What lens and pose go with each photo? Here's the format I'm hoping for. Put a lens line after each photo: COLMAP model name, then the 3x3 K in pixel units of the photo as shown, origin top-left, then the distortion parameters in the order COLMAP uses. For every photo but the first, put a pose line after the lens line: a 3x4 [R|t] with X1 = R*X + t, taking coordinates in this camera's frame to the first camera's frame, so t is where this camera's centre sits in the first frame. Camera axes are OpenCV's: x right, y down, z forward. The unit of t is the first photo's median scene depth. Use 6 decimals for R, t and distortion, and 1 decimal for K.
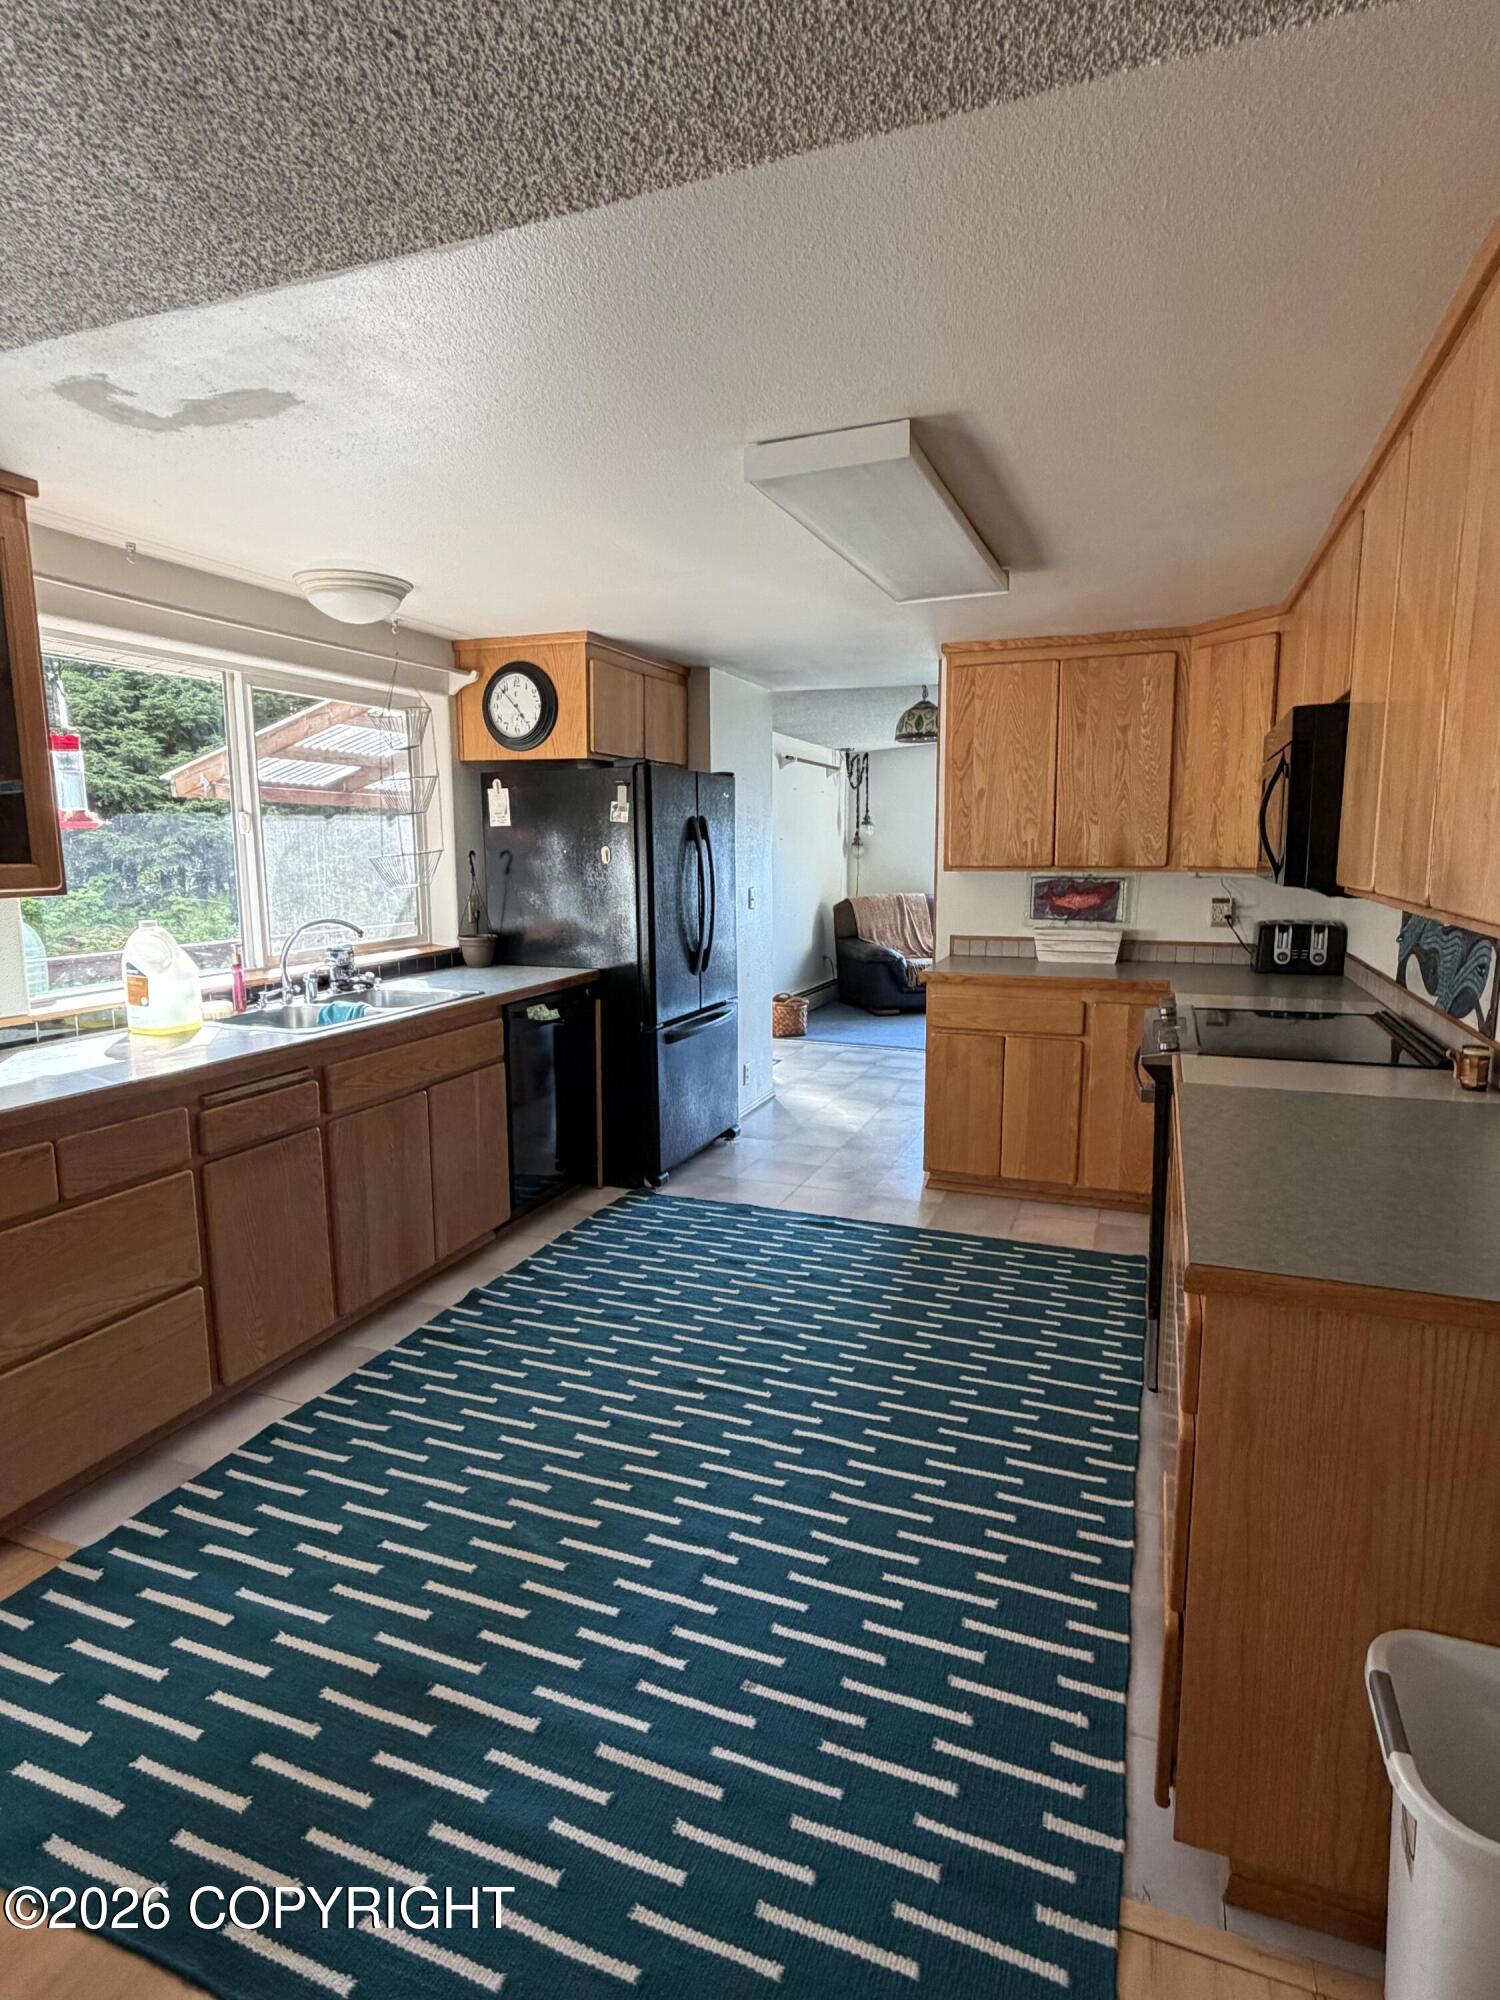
lens RADIAL K [[1039.1, 0, 750.0], [0, 1039.1, 1000.0], [0, 0, 1]] dist [0.001438, -0.001026]
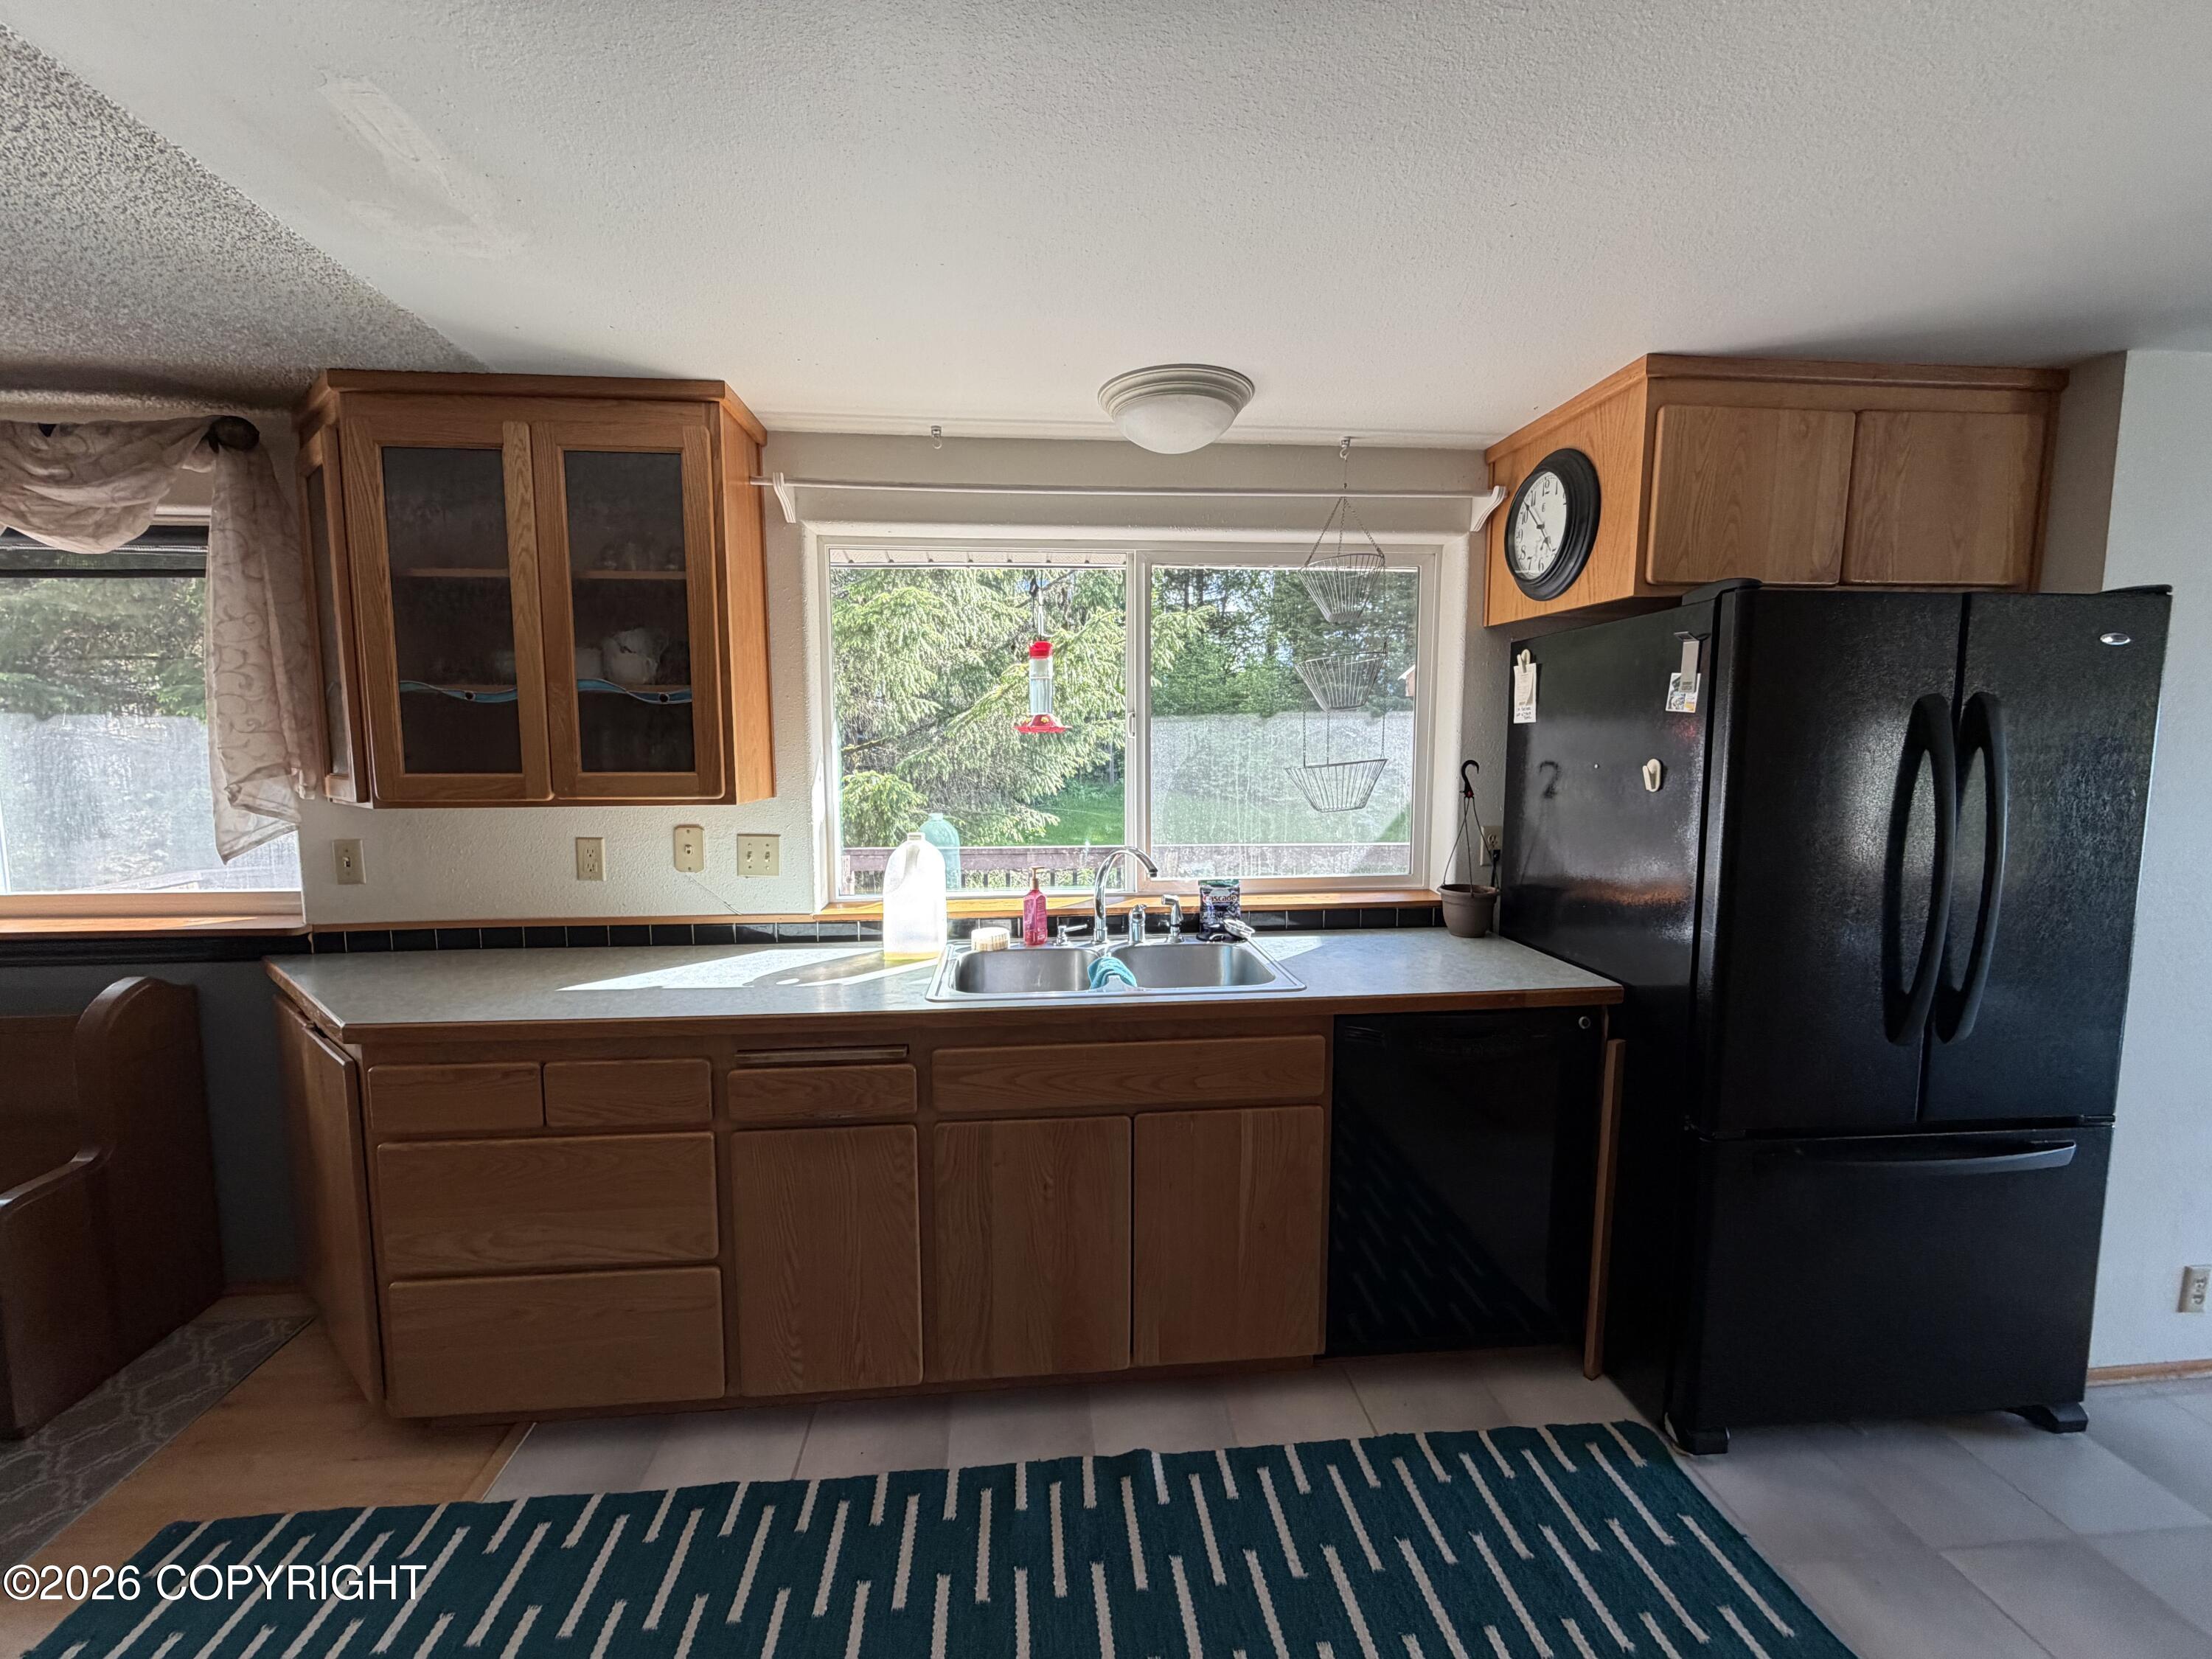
lens RADIAL K [[883.7, 0, 1098.4], [0, 883.7, 826.9], [0, 0, 1]] dist [0.001308, -0.000025]
pose [[0.444906, 0.090496, -0.890993, 0.134454], [-0.134256, 0.990379, 0.033551, -0.090105], [0.885457, 0.104694, 0.452775, 0.545899]]
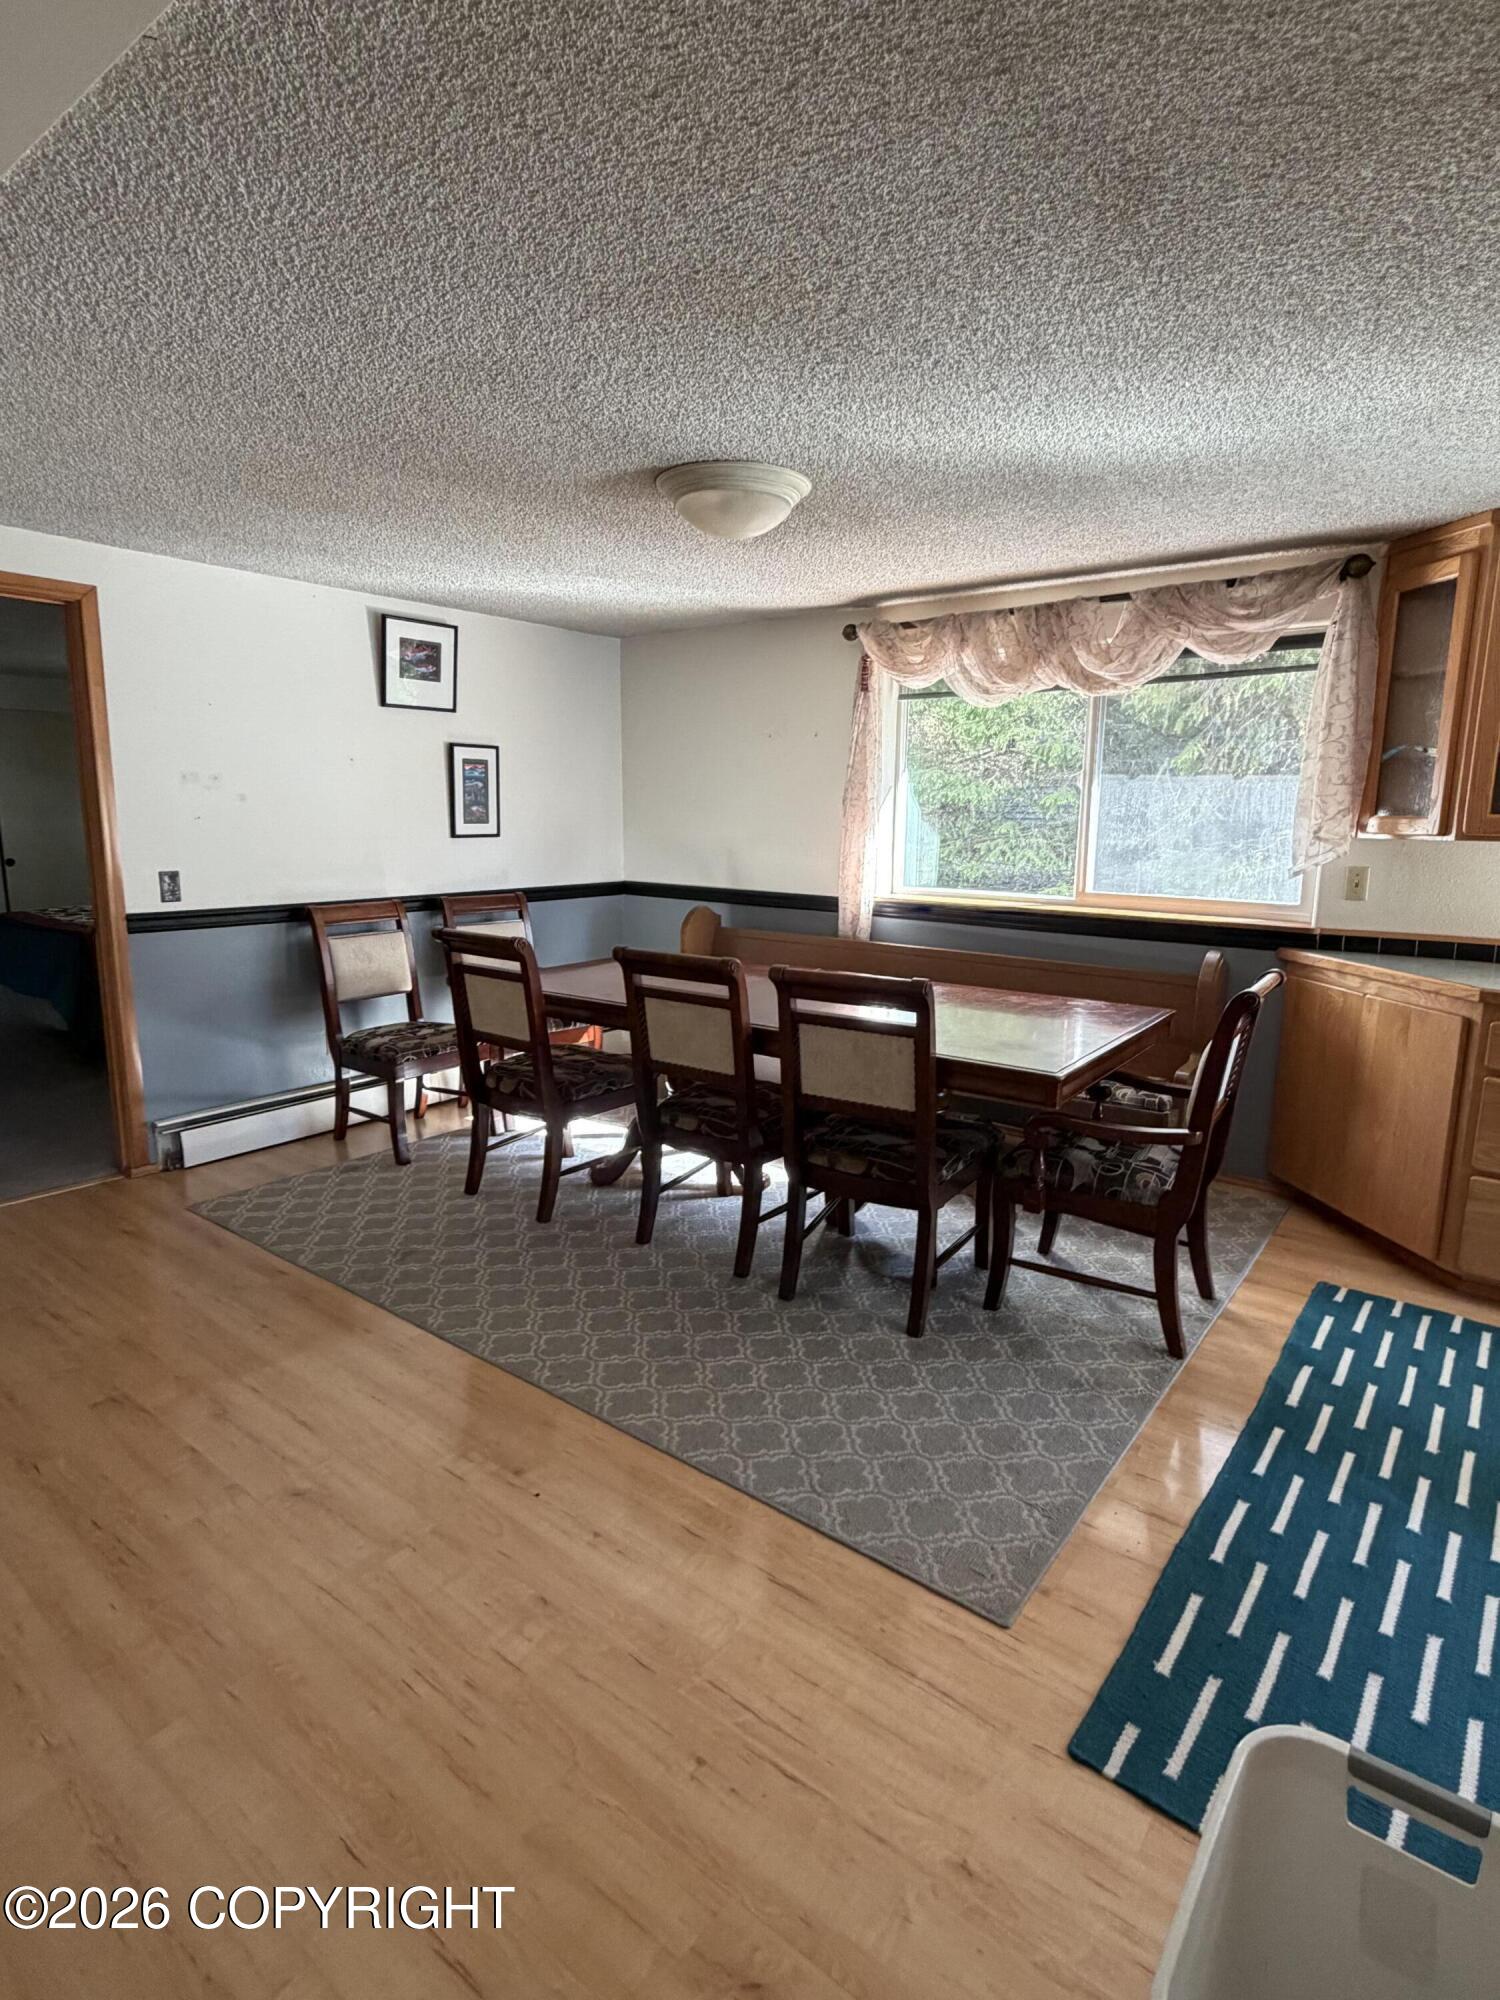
lens RADIAL K [[1038.2, 0, 757.1], [0, 1038.2, 996.2], [0, 0, 1]] dist [0.000039, -0.000489]
pose [[-0.279865, 0.173019, -0.944320, 0.408060], [-0.151163, 0.963415, 0.221317, -0.013585], [0.948064, 0.204685, -0.243472, 0.144527]]
